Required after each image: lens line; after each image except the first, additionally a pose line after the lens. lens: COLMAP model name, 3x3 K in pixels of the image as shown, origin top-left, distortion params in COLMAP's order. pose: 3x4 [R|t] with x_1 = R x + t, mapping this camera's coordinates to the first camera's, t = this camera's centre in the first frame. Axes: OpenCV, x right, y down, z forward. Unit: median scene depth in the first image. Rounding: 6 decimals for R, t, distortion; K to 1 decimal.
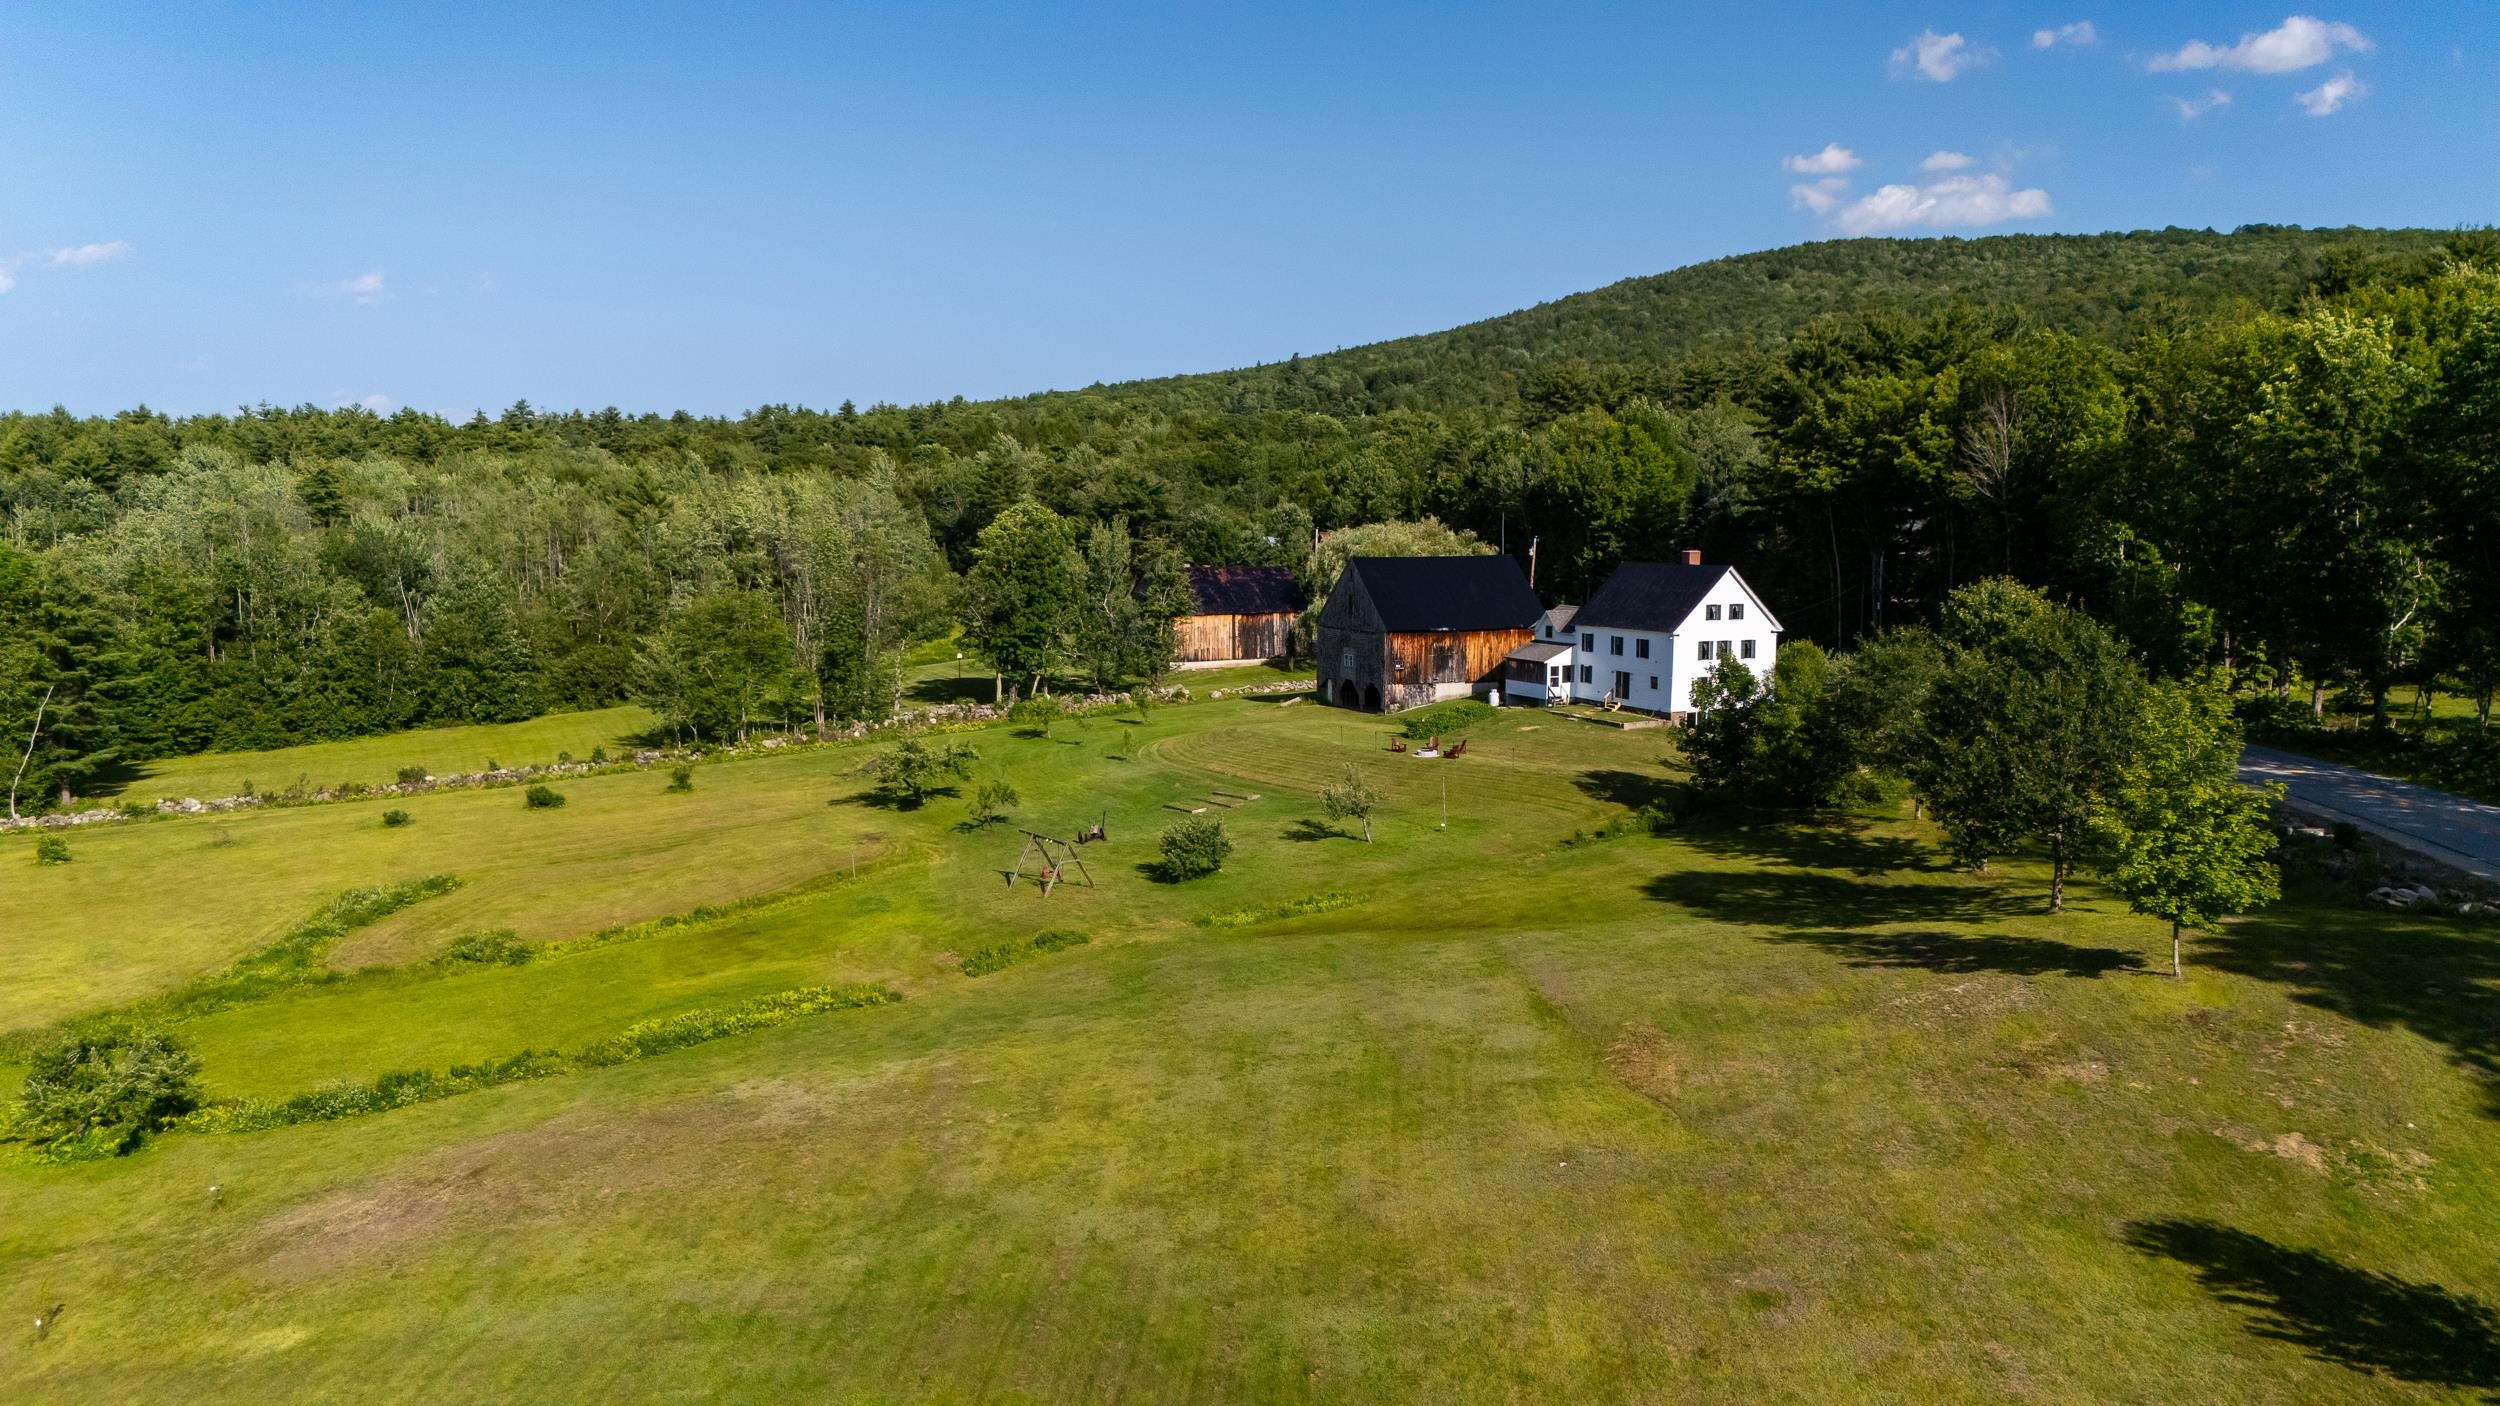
lens RADIAL K [[1846.9, 0, 1237.6], [0, 1846.9, 709.3], [0, 0, 1]] dist [0.070682, -0.072422]
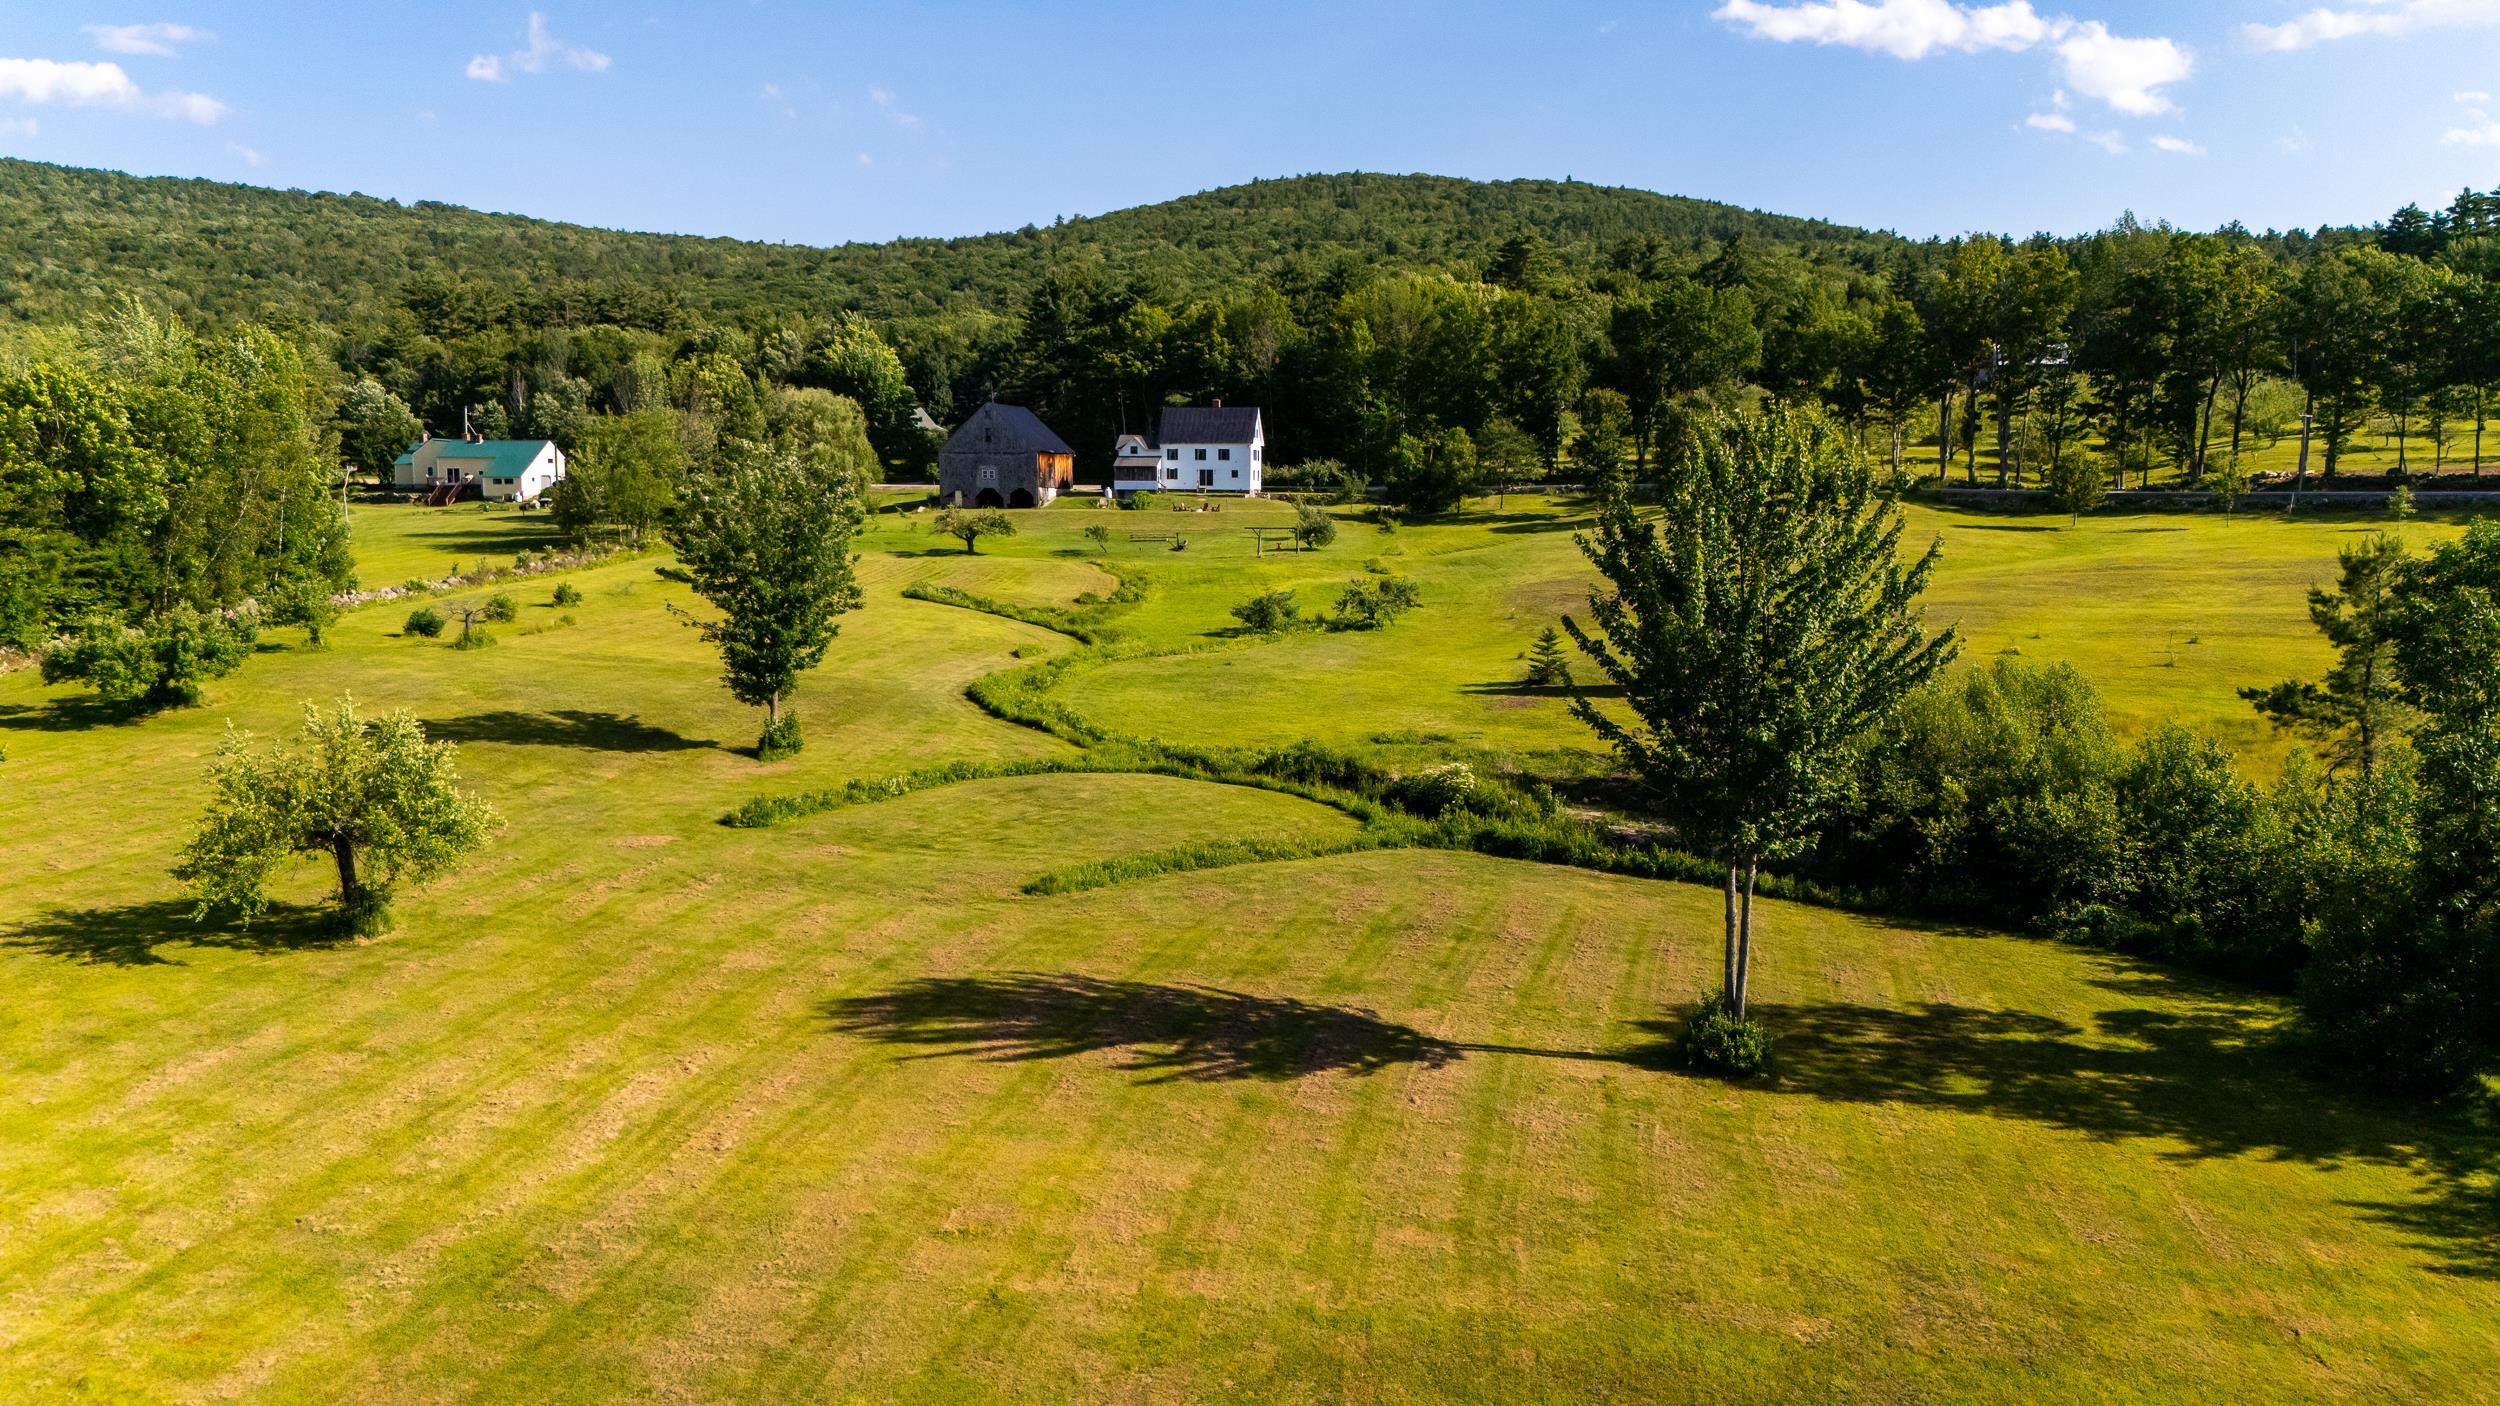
lens RADIAL K [[1846.9, 0, 1270.0], [0, 1846.9, 765.3], [0, 0, 1]] dist [0.070682, -0.072422]
pose [[0.557596, -0.124564, 0.820713, -1.082191], [0.088619, 0.991960, 0.090347, 0.091814], [-0.825369, 0.022353, 0.564151, -0.003673]]
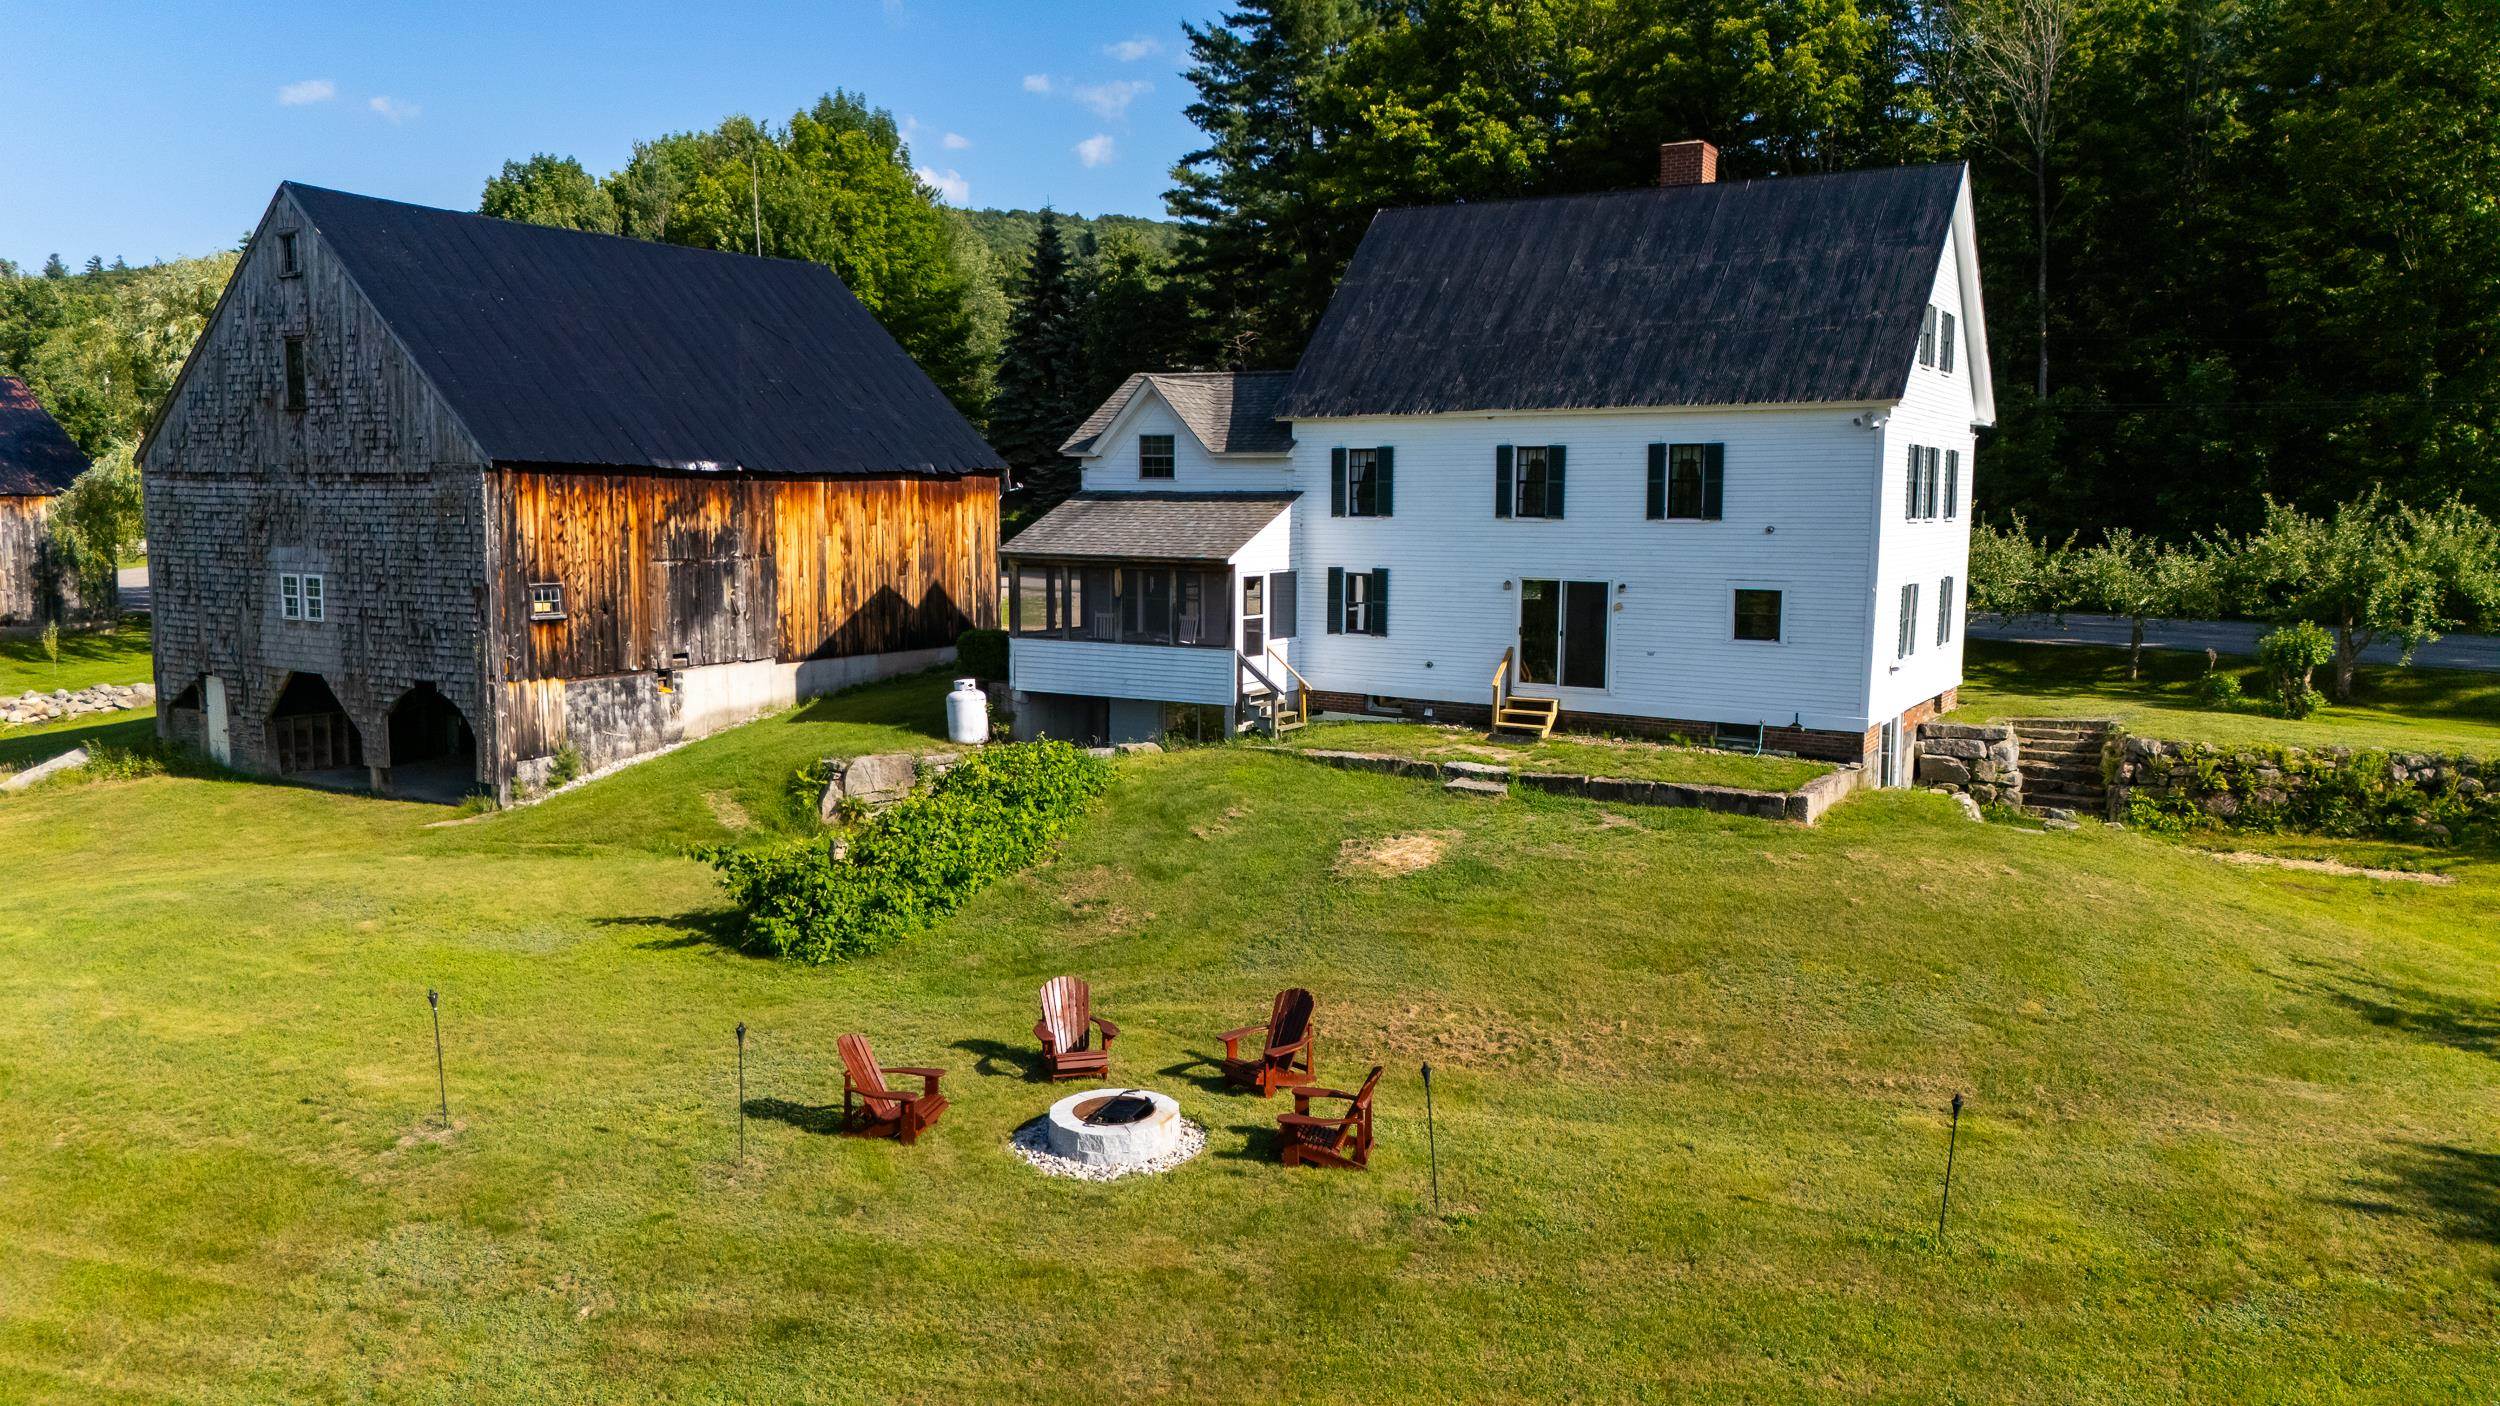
lens RADIAL K [[1846.9, 0, 1245.7], [0, 1846.9, 686.0], [0, 0, 1]] dist [0.070682, -0.072422]
pose [[0.831576, -0.055962, 0.552585, 0.025721], [0.056710, 0.998266, 0.015756, -0.011235], [-0.552509, 0.018234, 0.833308, 0.735851]]
